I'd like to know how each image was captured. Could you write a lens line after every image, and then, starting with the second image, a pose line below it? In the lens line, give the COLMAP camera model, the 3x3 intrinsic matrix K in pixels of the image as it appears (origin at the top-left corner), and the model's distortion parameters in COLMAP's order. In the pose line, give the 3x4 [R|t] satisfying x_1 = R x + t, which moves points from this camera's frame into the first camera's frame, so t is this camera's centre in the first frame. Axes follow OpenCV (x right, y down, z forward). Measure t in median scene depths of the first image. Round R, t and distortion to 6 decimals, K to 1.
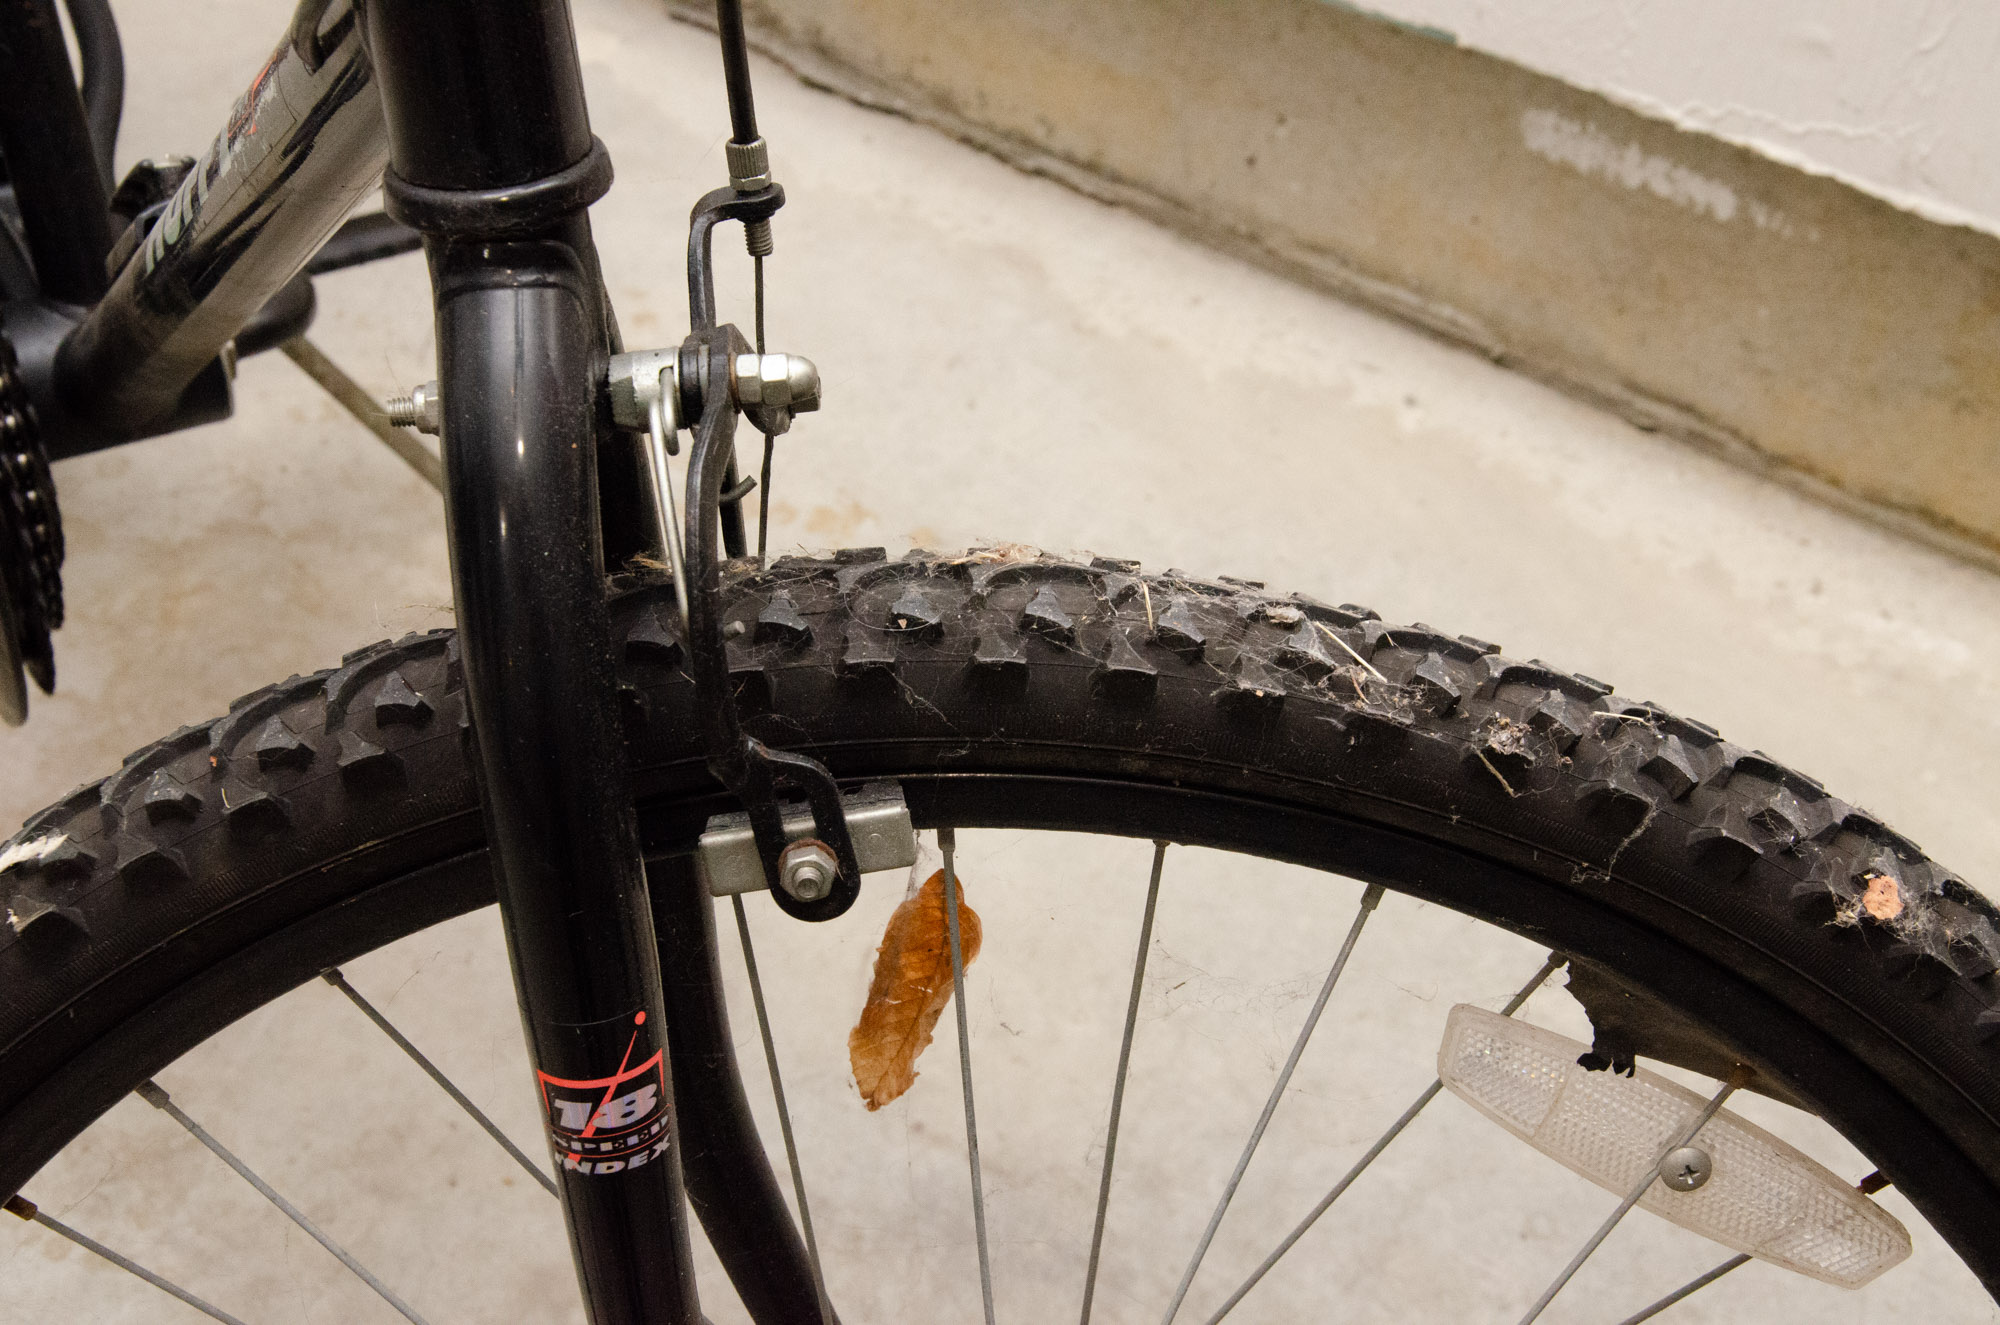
lens RADIAL K [[3463.2, 0, 993.6], [0, 3463.2, 678.1], [0, 0, 1]] dist [0.175374, 0.000000]
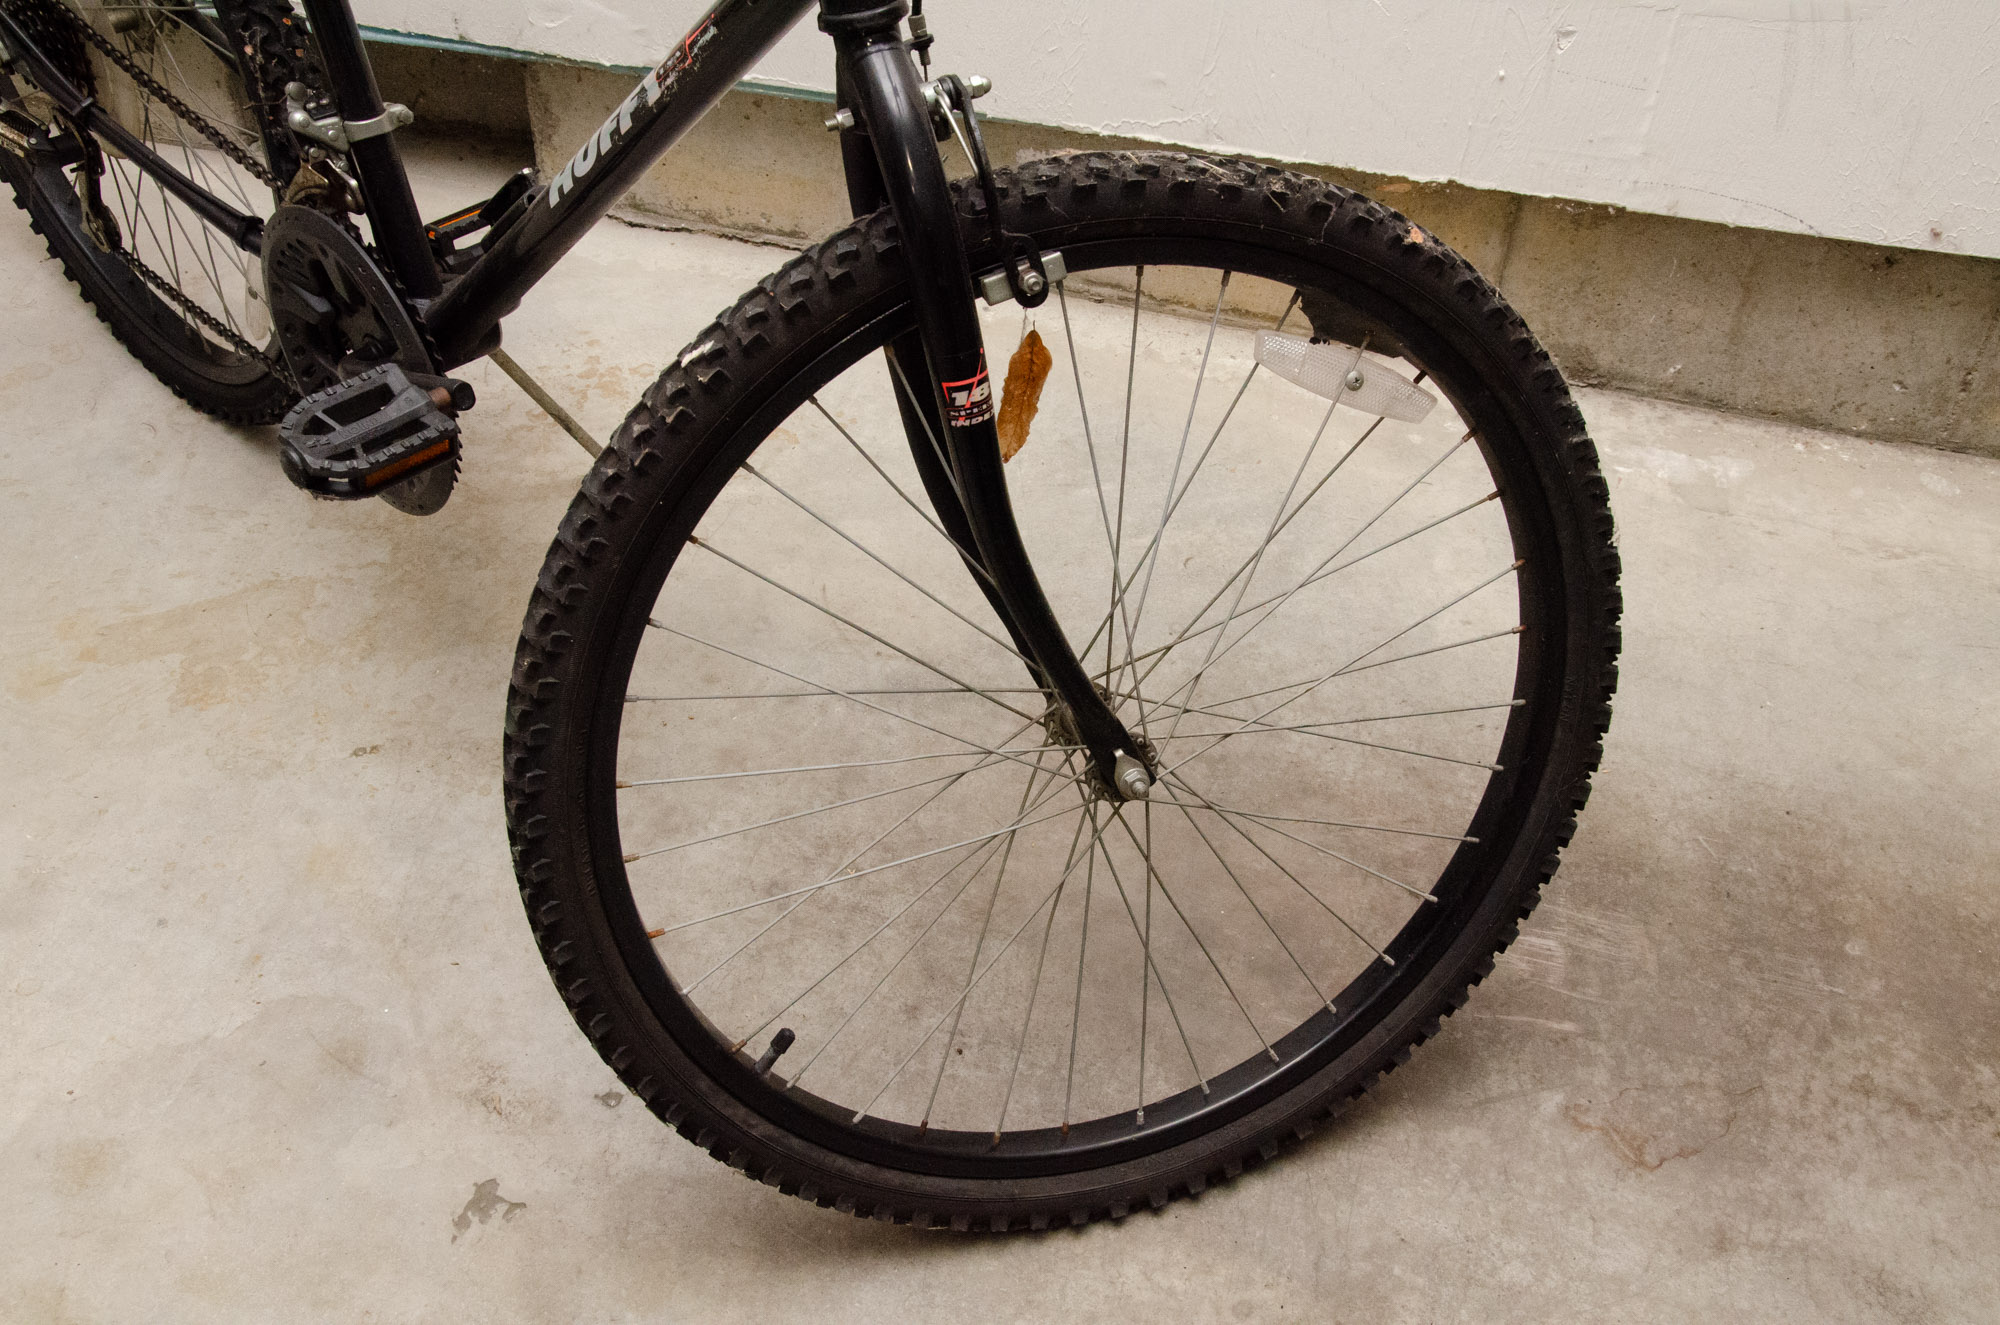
lens RADIAL K [[2105.3, 0, 1011.4], [0, 2105.3, 668.6], [0, 0, 1]] dist [0.016083, 0.000000]
pose [[0.947121, -0.216702, 0.236649, -0.431872], [0.225720, 0.974126, -0.011362, 0.302905], [-0.228064, 0.064178, 0.971529, -0.381790]]
